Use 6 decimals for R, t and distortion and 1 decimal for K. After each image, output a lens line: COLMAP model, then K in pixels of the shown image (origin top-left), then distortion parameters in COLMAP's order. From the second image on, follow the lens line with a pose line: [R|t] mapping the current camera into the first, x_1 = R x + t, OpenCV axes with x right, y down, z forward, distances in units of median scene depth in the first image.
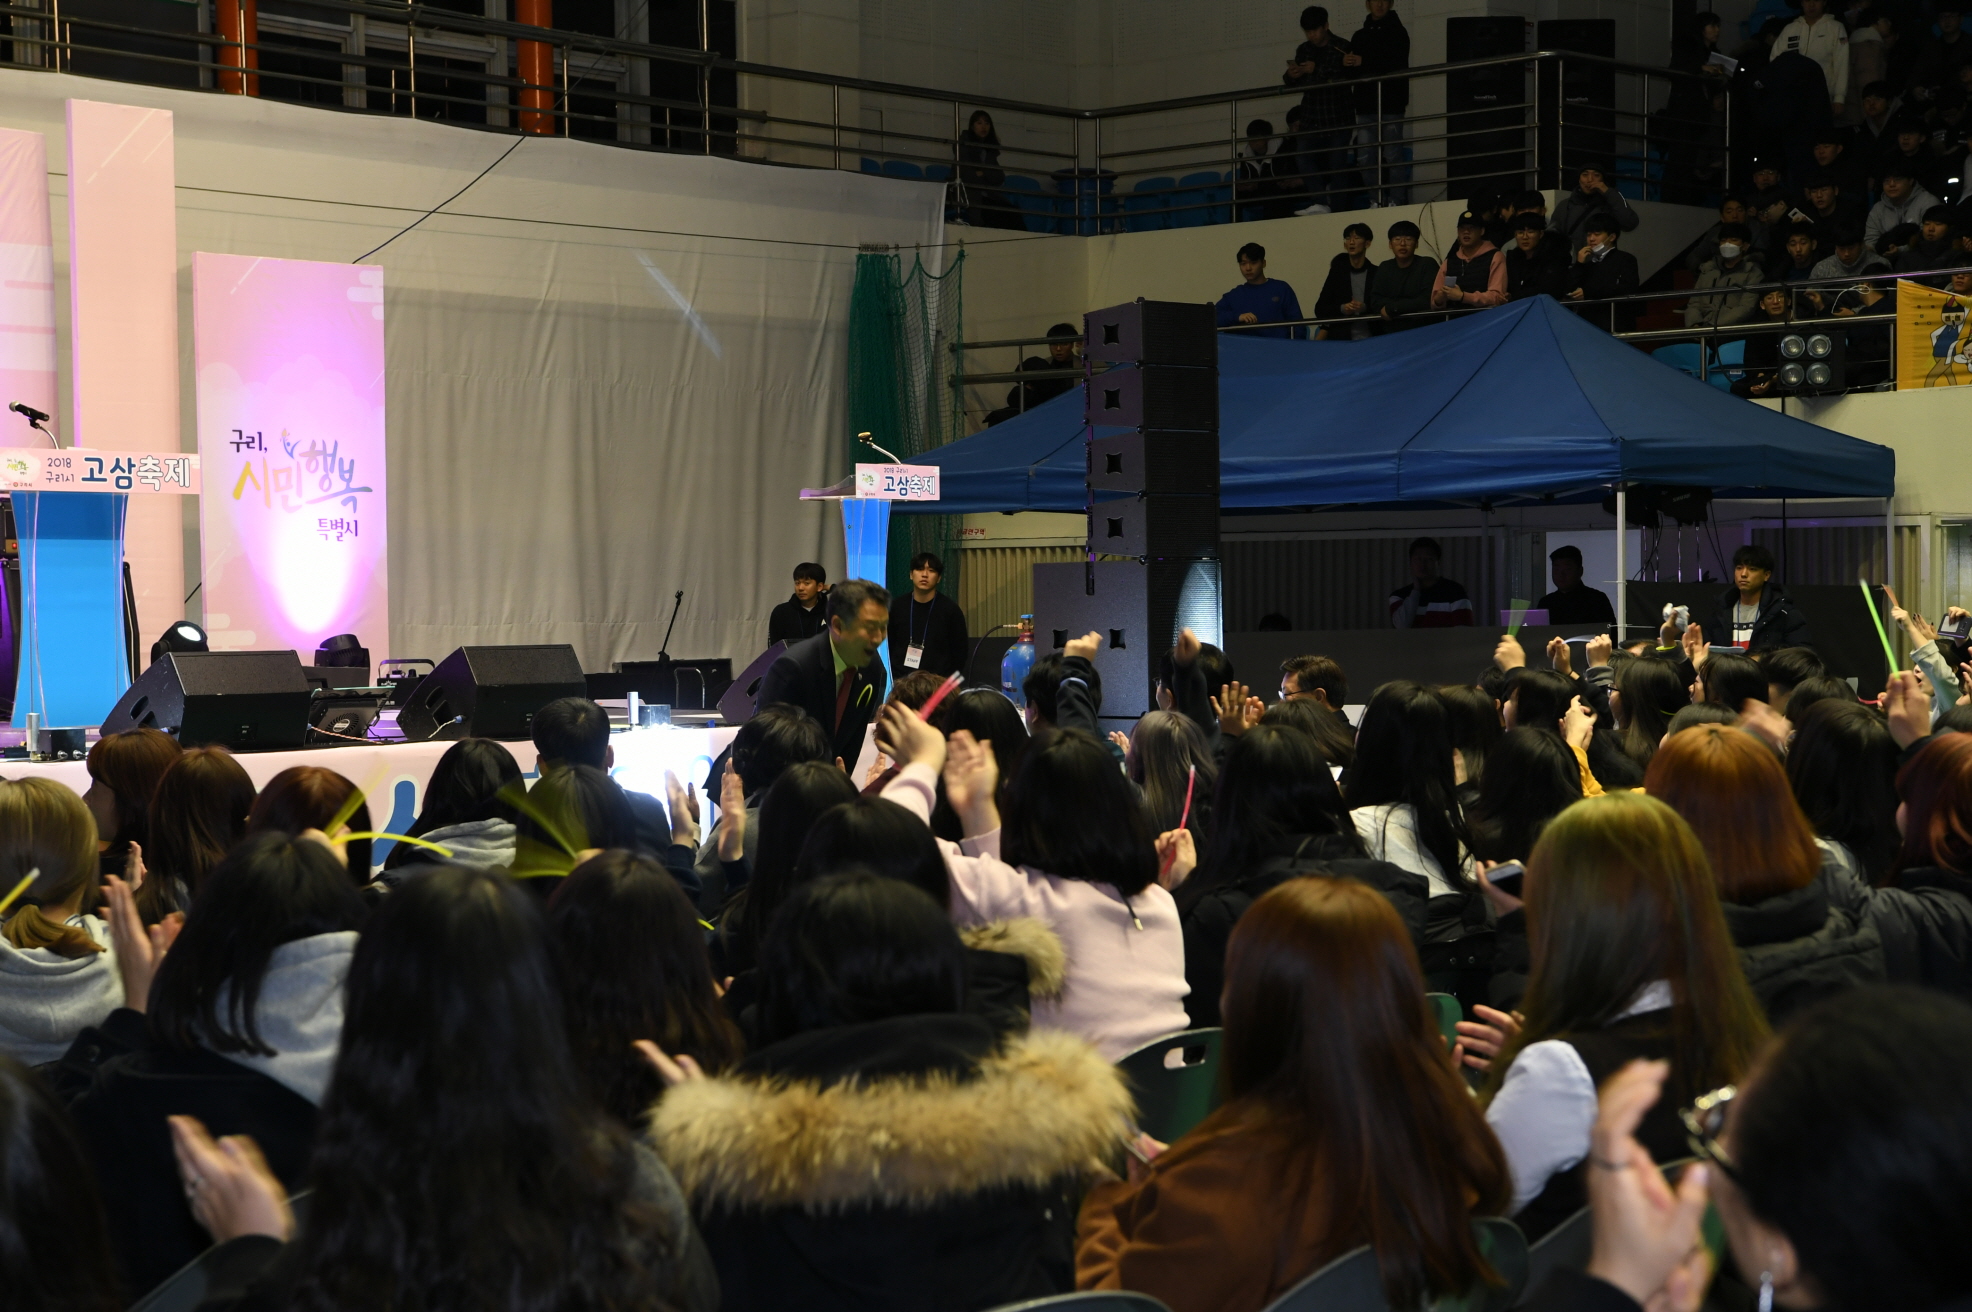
lens RADIAL K [[3734.0, 0, 979.5], [0, 3734.0, 648.1], [0, 0, 1]] dist [0.293534, 0.157446]
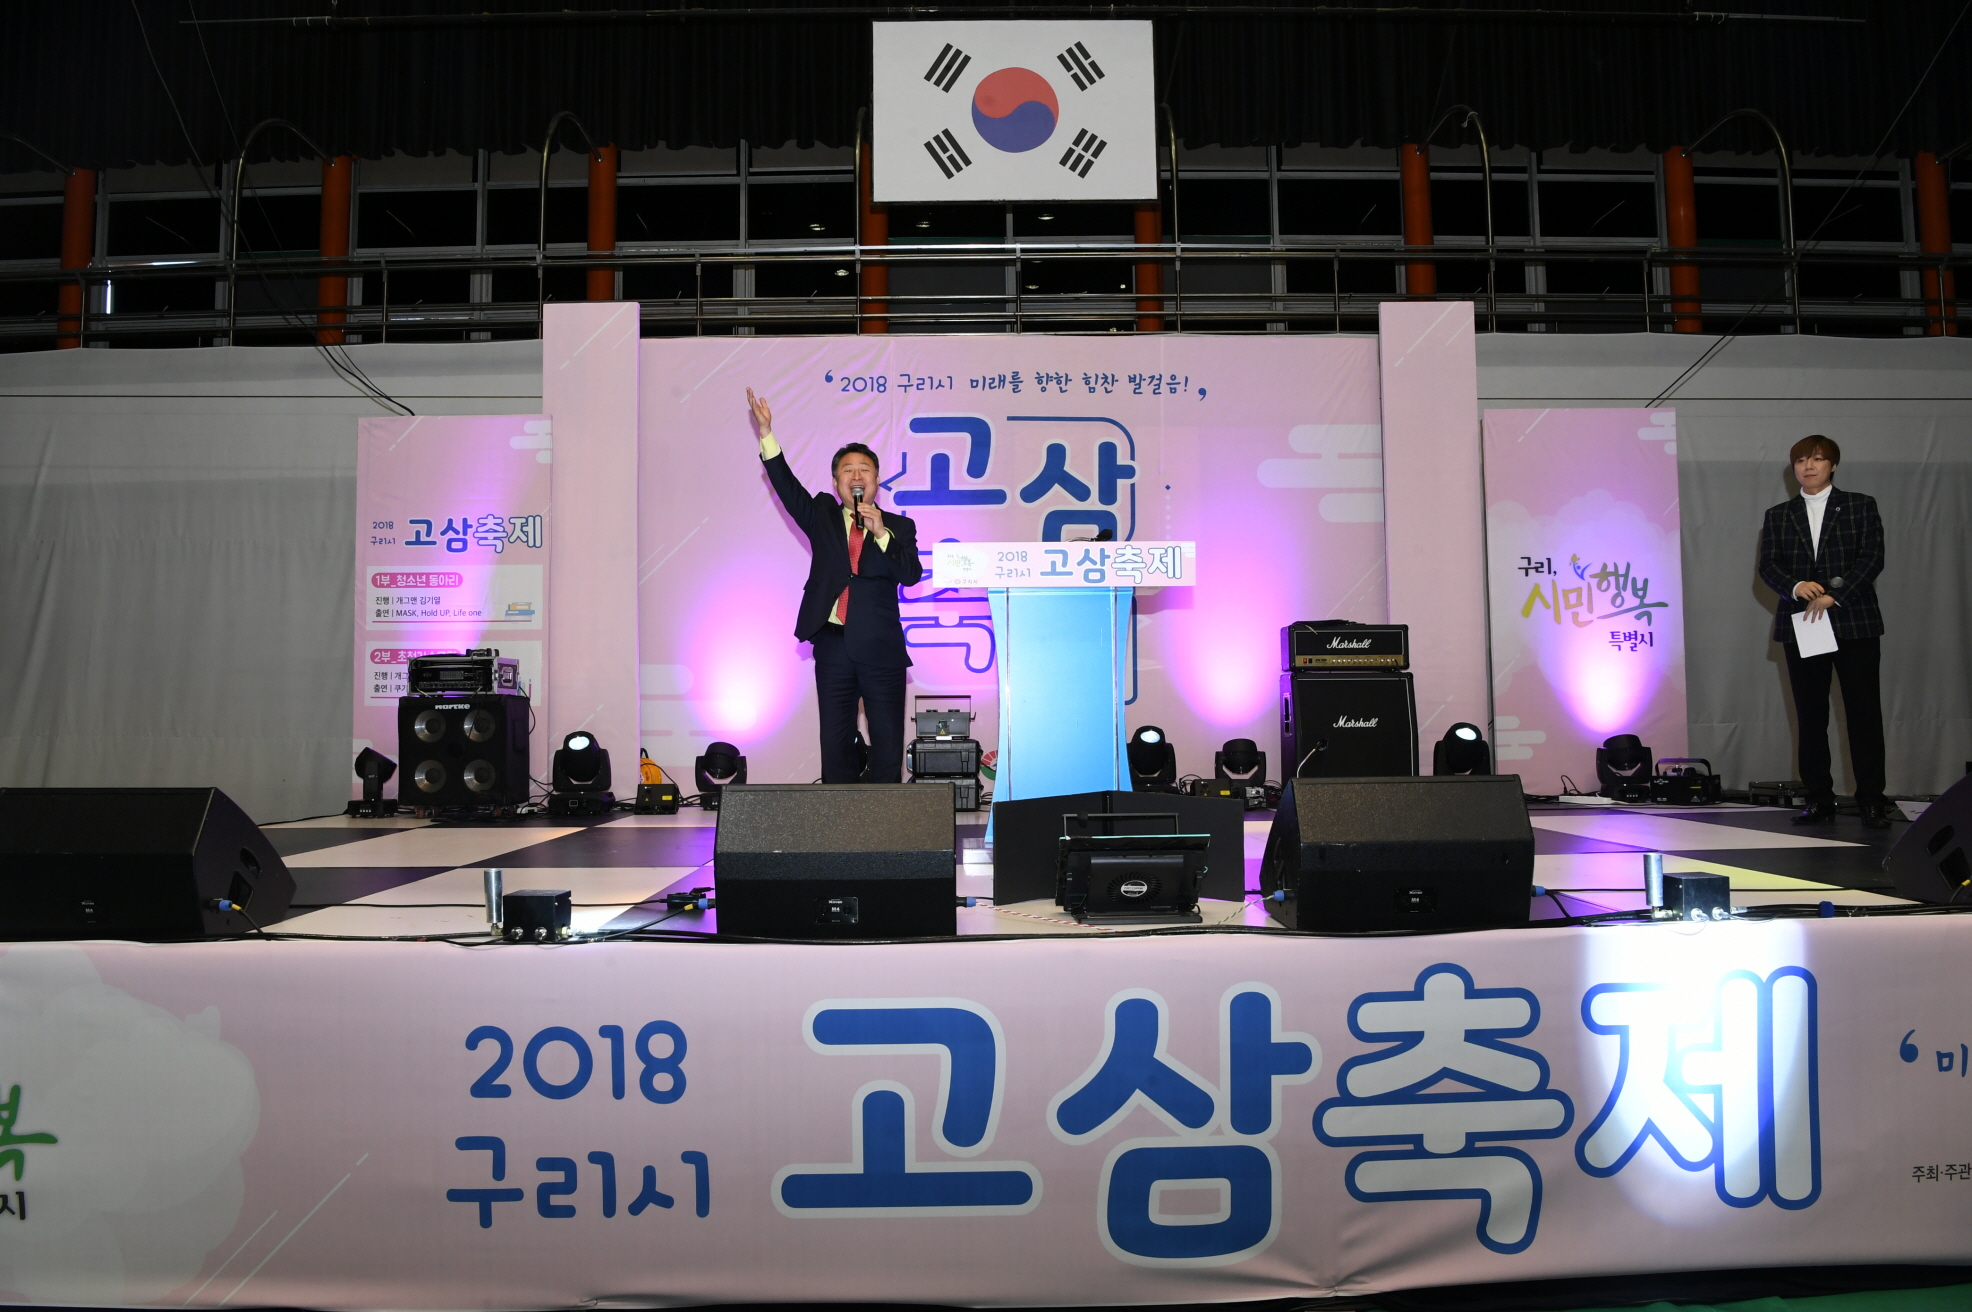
lens RADIAL K [[1356.0, 0, 975.5], [0, 1356.0, 653.5], [0, 0, 1]] dist [-0.076520, 0.018614]
pose [[0.663586, -0.032018, -0.747415, -0.002344], [-0.005968, 0.998825, -0.048087, -0.006433], [0.748076, 0.036371, 0.662615, 0.517053]]
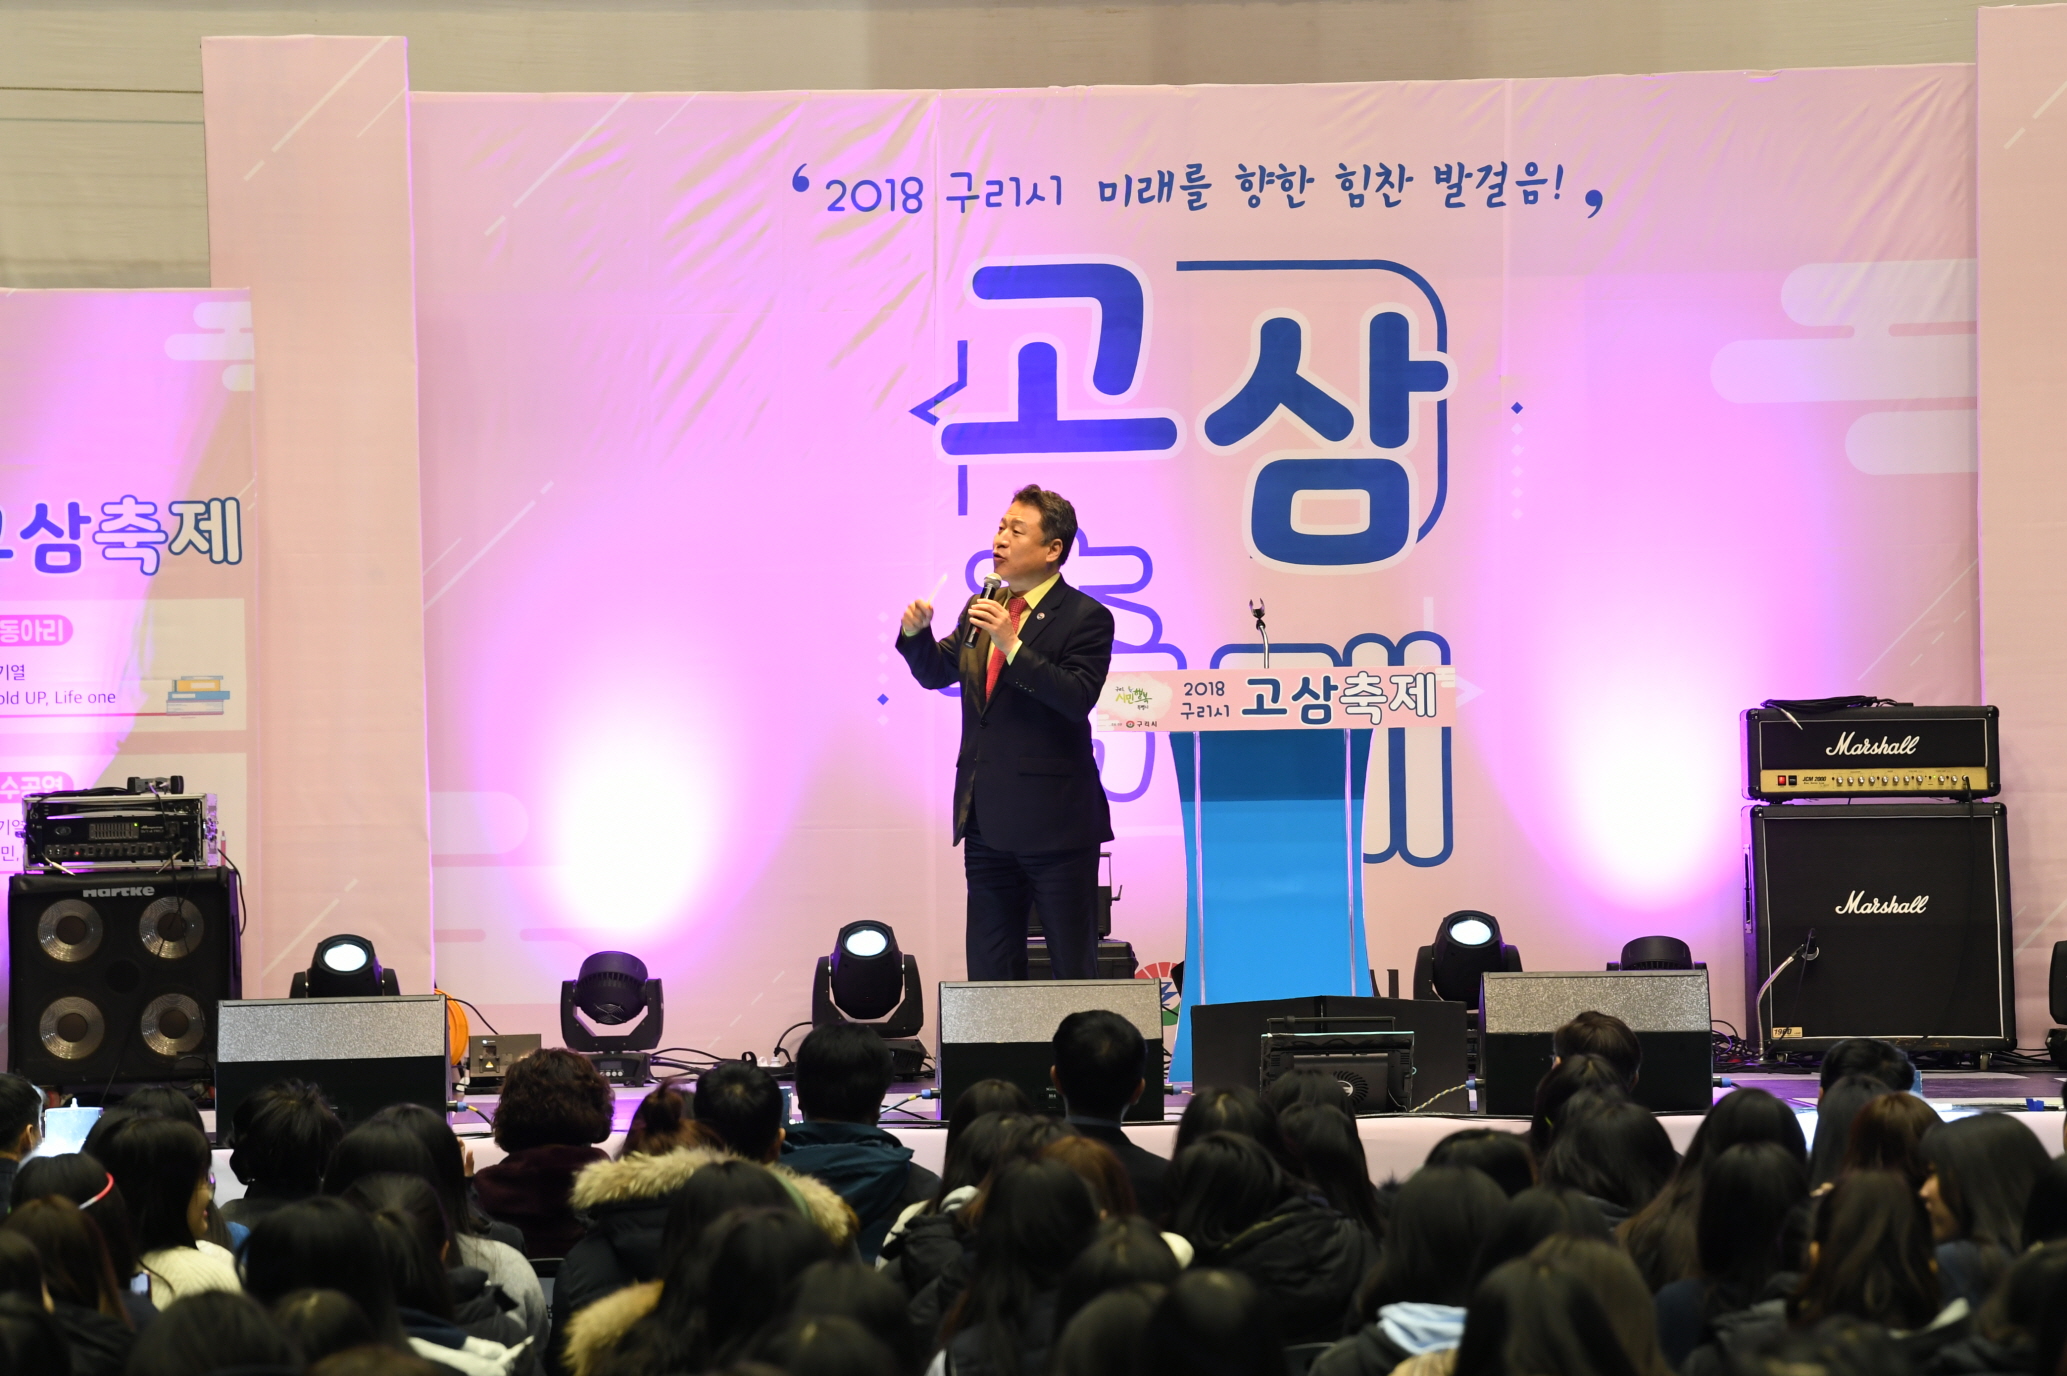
lens RADIAL K [[11267.7, 0, 1038.1], [0, 11267.7, 673.1], [0, 0, 1]] dist [2.966127, -18.271358]
pose [[0.681737, -0.009216, -0.731540, 0.799495], [0.002684, 0.999945, -0.010096, -0.020933], [0.731593, 0.004920, 0.681724, -0.256482]]
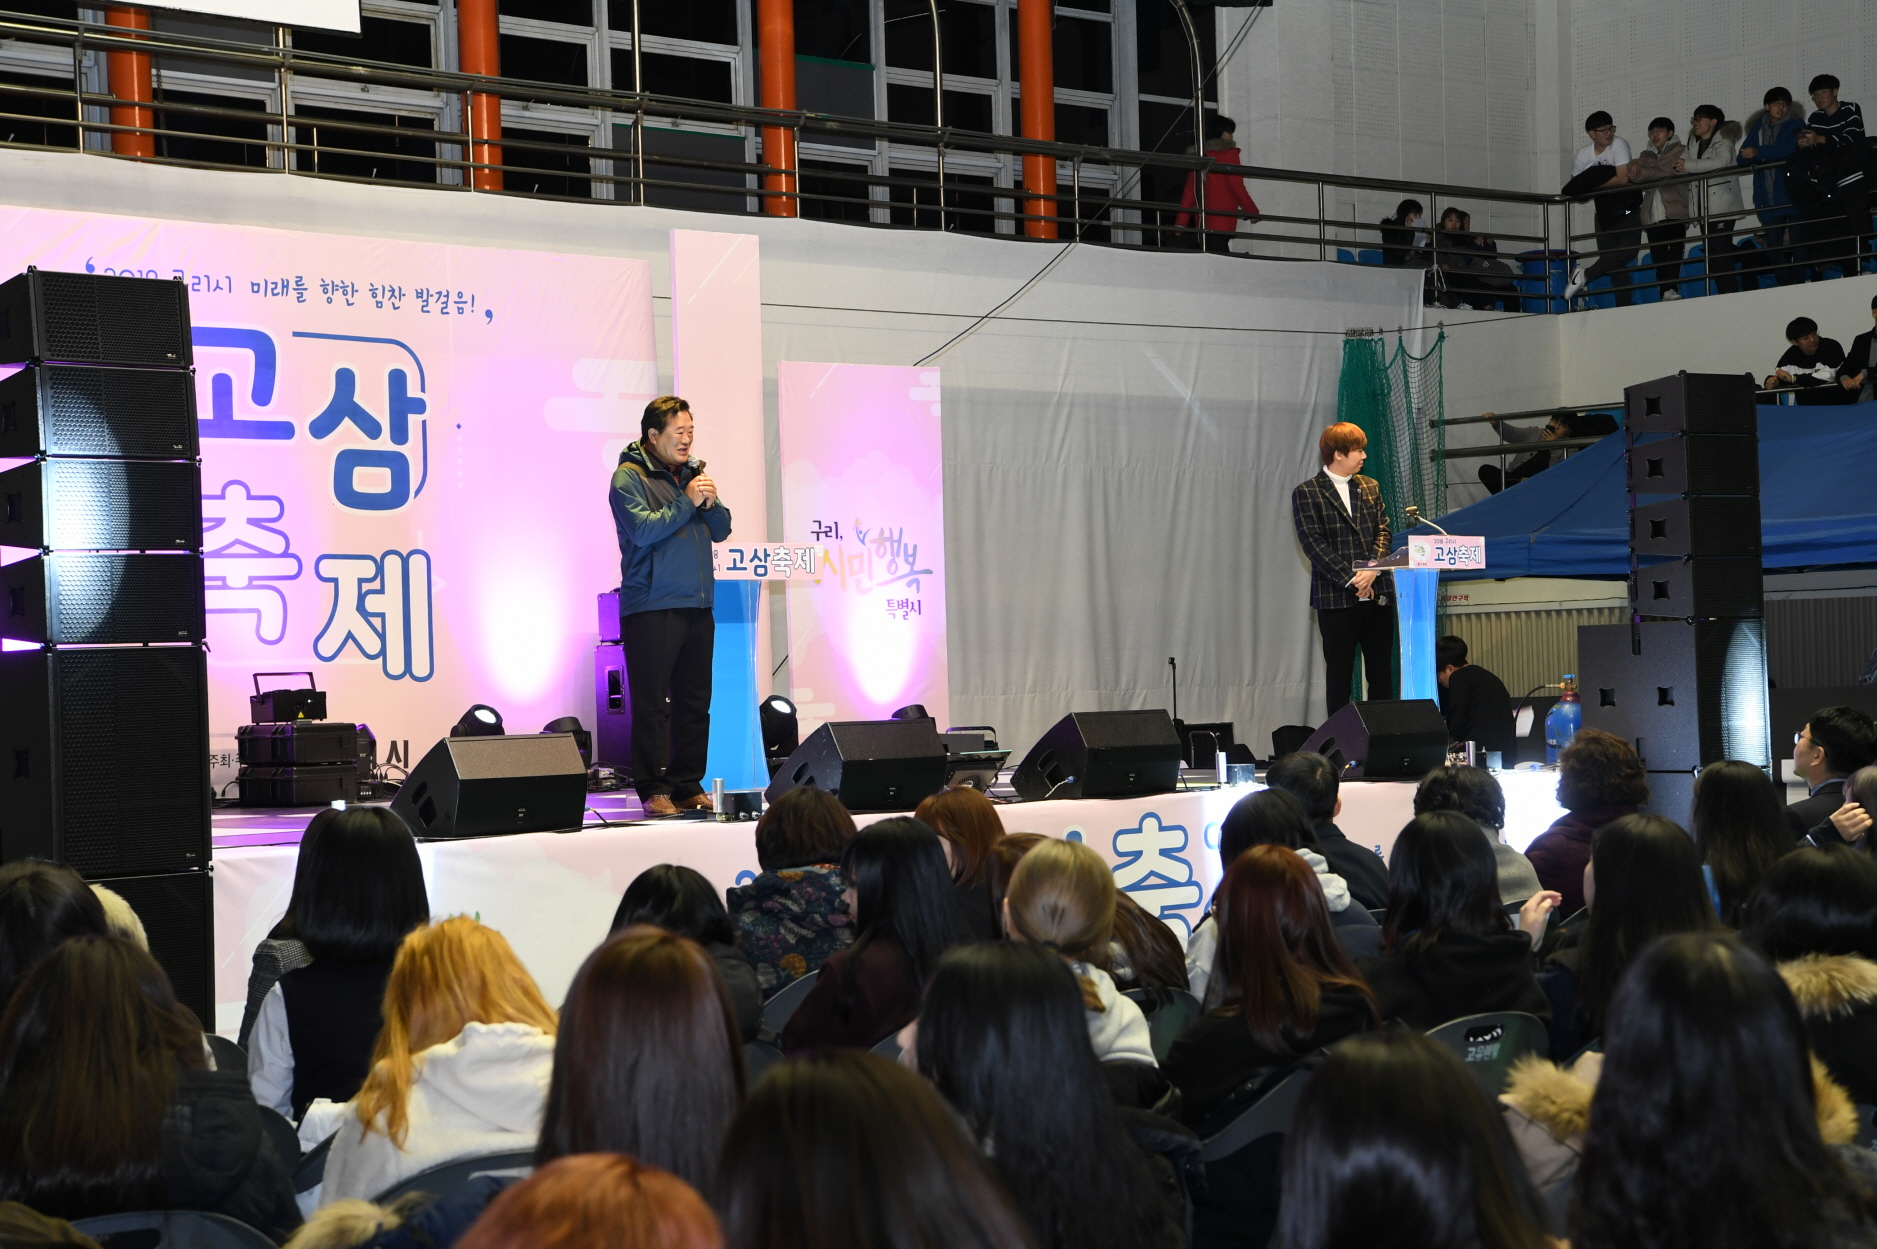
lens RADIAL K [[3554.1, 0, 932.3], [0, 3554.1, 617.0], [0, 0, 1]] dist [0.293534, 0.157446]
pose [[0.992722, -0.020793, -0.118622, -0.035103], [0.017510, 0.999436, -0.028650, 0.000422], [0.119151, 0.026364, 0.992526, -0.018483]]
